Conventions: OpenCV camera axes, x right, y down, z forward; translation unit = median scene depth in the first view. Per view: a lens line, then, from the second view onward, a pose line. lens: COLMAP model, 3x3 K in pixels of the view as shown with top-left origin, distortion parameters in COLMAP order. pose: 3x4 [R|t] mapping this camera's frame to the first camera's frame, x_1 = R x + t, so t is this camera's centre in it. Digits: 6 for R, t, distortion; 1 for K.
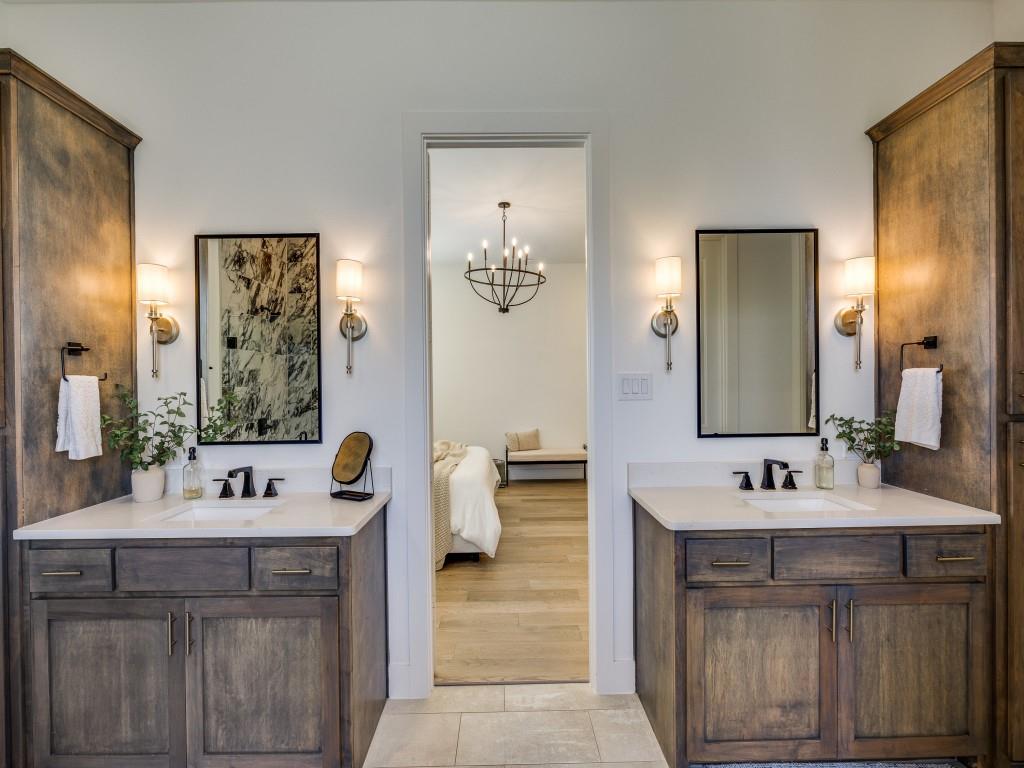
lens RADIAL K [[457.8, 0, 512.5], [0, 457.8, 382.6], [0, 0, 1]] dist [-0.002962, -0.000499]
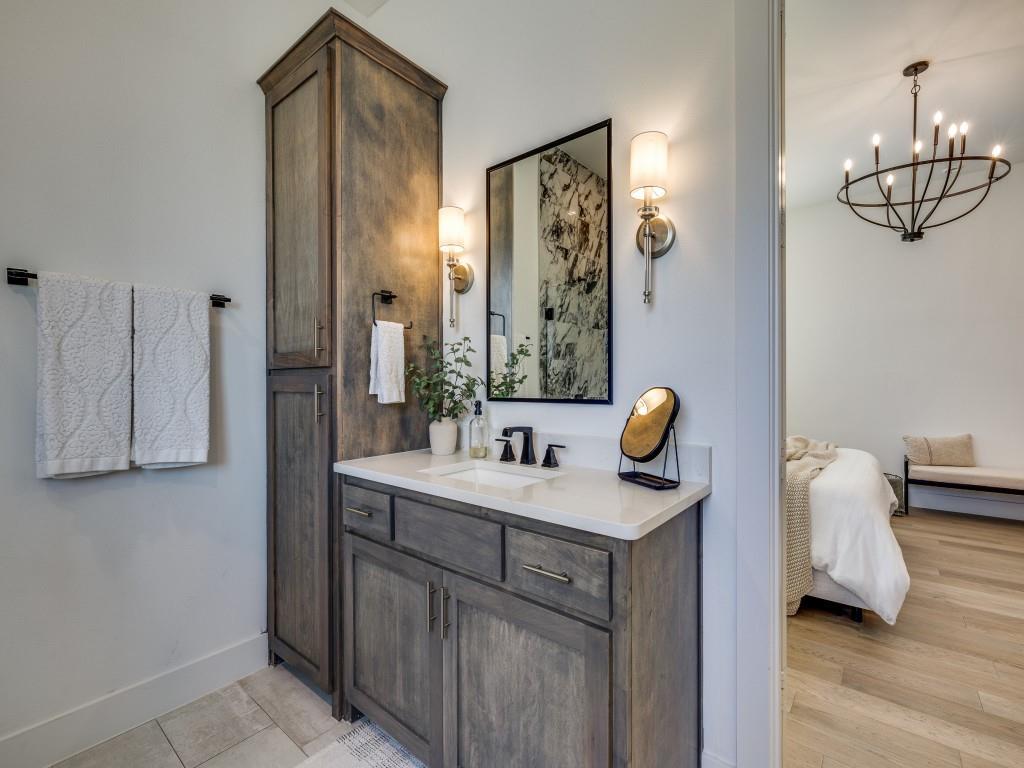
lens RADIAL K [[457.8, 0, 510.6], [0, 457.8, 385.9], [0, 0, 1]] dist [-0.002962, -0.000499]
pose [[0.761672, 0.012438, -0.647844, -0.068378], [-0.006590, 0.999913, 0.011449, 0.100100], [0.647930, -0.004452, 0.761687, 0.351238]]
